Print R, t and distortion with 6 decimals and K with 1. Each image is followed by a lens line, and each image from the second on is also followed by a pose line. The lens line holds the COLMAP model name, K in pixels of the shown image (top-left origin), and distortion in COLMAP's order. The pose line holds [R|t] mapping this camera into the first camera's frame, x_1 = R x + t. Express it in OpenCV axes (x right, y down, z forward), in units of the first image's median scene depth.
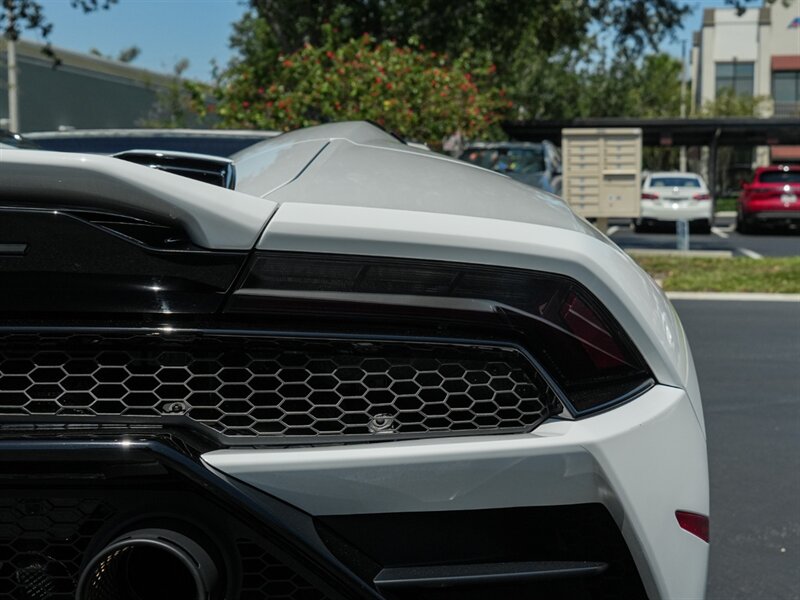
lens RADIAL K [[1218.9, 0, 487.5], [0, 1218.9, 322.2], [0, 0, 1]] dist [0.009155, -0.071940]
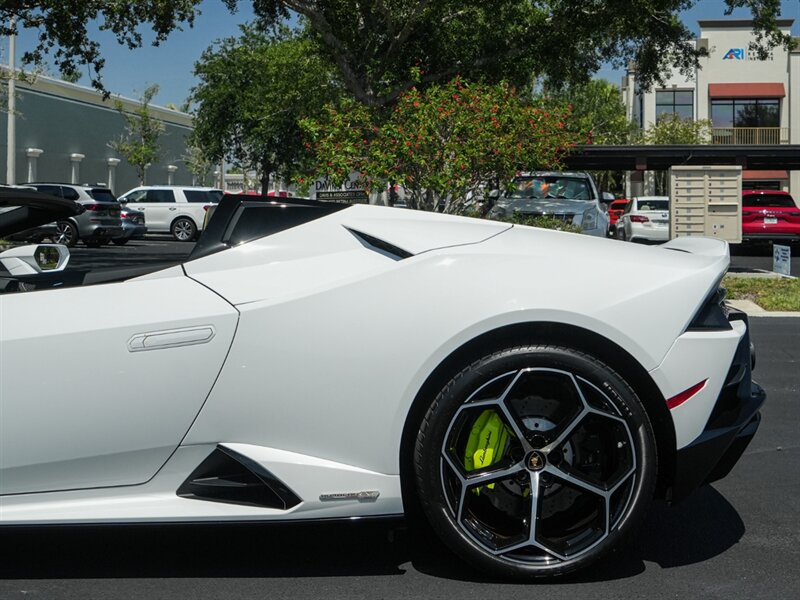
lens RADIAL K [[1203.1, 0, 418.6], [0, 1203.1, 210.3], [0, 0, 1]] dist [-0.030678, 0.018410]
pose [[0.999884, 0.002008, 0.015109, -0.095220], [-0.000403, 0.994422, -0.105473, -0.000595], [-0.015236, 0.105454, 0.994307, -0.044337]]
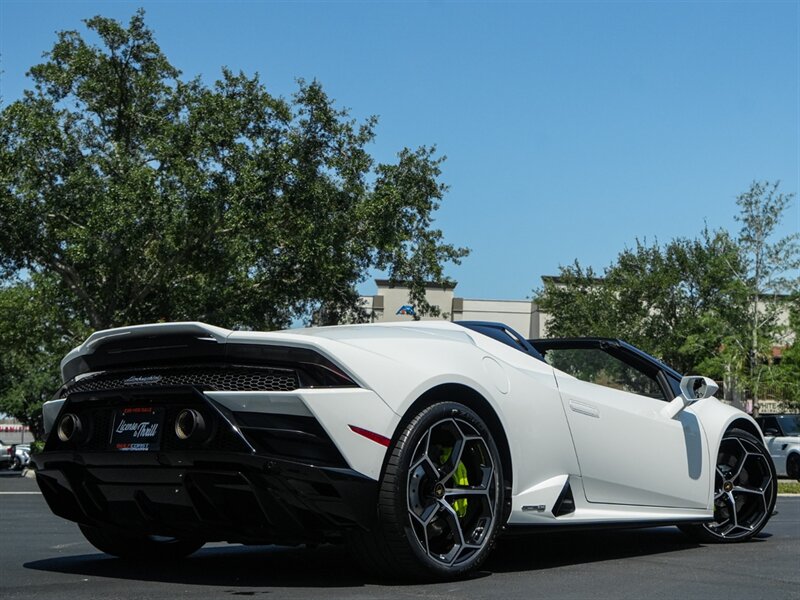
lens RADIAL K [[1185.9, 0, 523.2], [0, 1185.9, 239.8], [0, 0, 1]] dist [-0.004838, -0.008897]
pose [[0.933352, 0.067154, 0.352626, -0.152715], [0.035729, 0.960088, -0.277408, 0.049576], [-0.357181, 0.271518, 0.893700, -0.305217]]
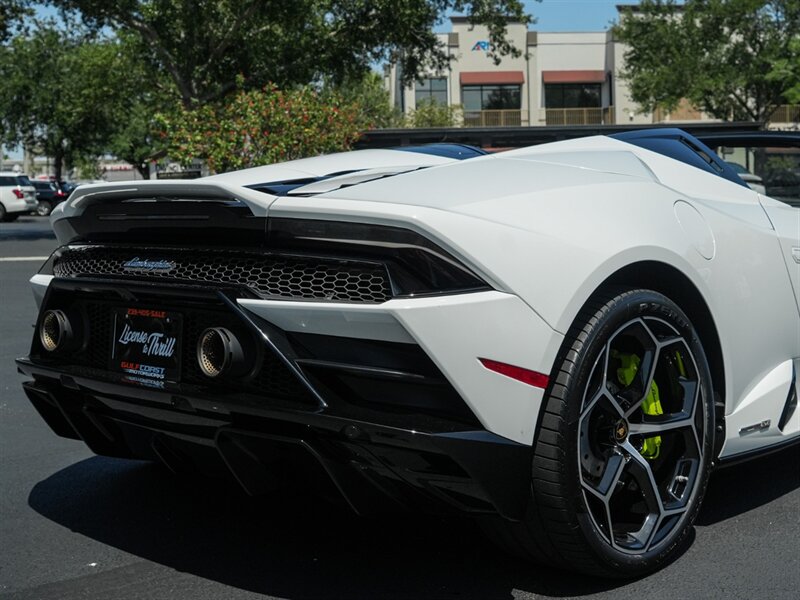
lens RADIAL K [[1145.5, 0, 438.9], [0, 1145.5, 203.7], [0, 0, 1]] dist [-0.009485, 0.005880]
pose [[0.973412, -0.026637, 0.227508, -0.139783], [0.047498, 0.995100, -0.086716, 0.023531], [-0.224083, 0.095217, 0.969907, -0.234444]]
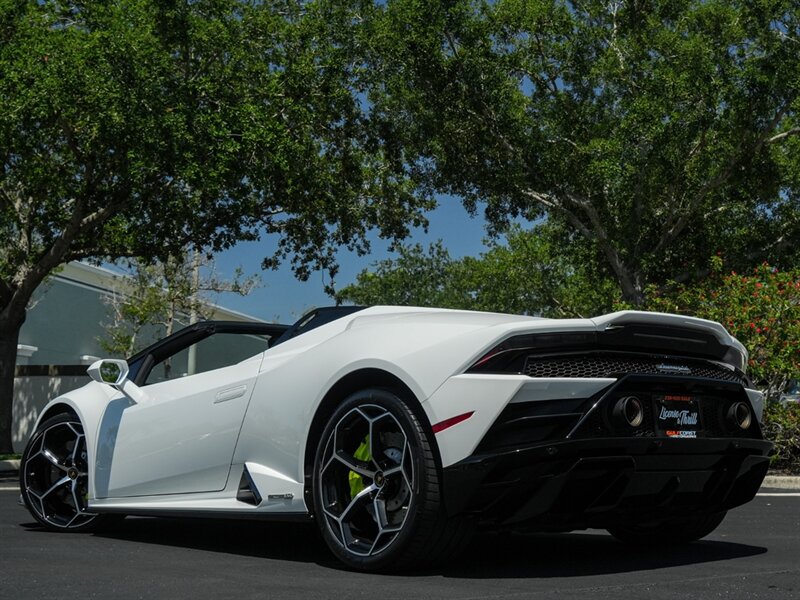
lens RADIAL K [[1205.0, 0, 475.0], [0, 1205.0, 197.4], [0, 0, 1]] dist [-0.011617, -0.172499]
pose [[0.999633, -0.008932, -0.025584, -0.208717], [0.000756, 0.952943, -0.303149, 0.020703], [0.027087, 0.303018, 0.952600, -0.028692]]
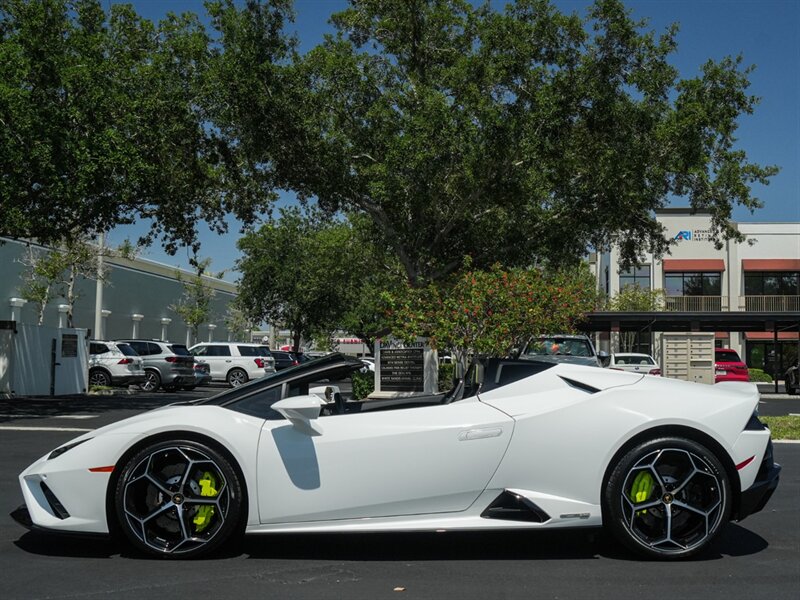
lens RADIAL K [[1028.6, 0, 438.9], [0, 1028.6, 288.1], [0, 0, 1]] dist [-0.034383, -0.024263]
pose [[0.999020, 0.009214, 0.043298, -0.139691], [-0.001387, 0.984132, -0.177431, 0.007955], [-0.044245, 0.177197, 0.983180, -0.131188]]
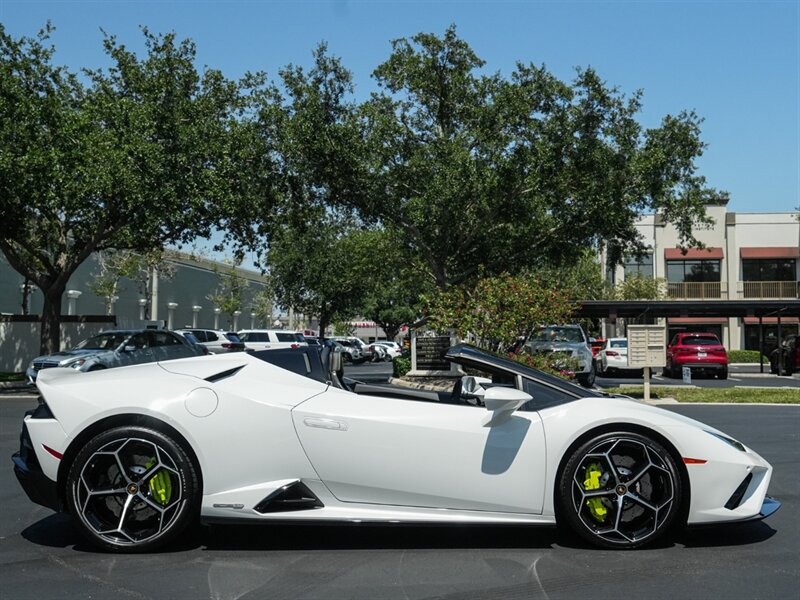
lens RADIAL K [[1044.9, 0, 427.1], [0, 1044.9, 241.5], [0, 0, 1]] dist [-0.023566, -0.011386]
pose [[0.999776, 0.002982, 0.020940, -0.163398], [0.001360, 0.978893, -0.204371, 0.034454], [-0.021107, 0.204354, 0.978669, -0.396033]]
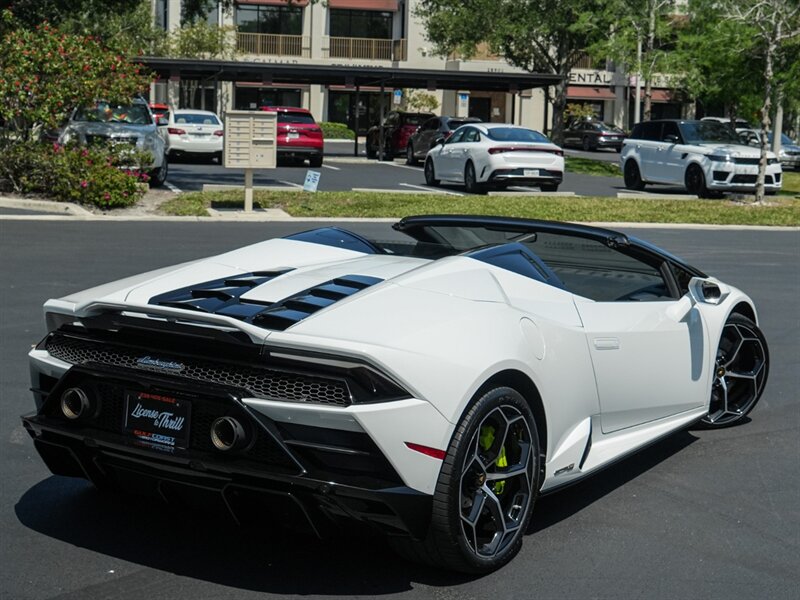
lens RADIAL K [[1298.2, 0, 503.9], [0, 1298.2, 221.0], [0, 0, 1]] dist [-0.064756, 0.084054]
pose [[0.893950, -0.006597, 0.448118, -0.178620], [0.013700, 0.999827, -0.012609, 0.002088], [-0.447958, 0.017411, 0.893885, -0.298686]]
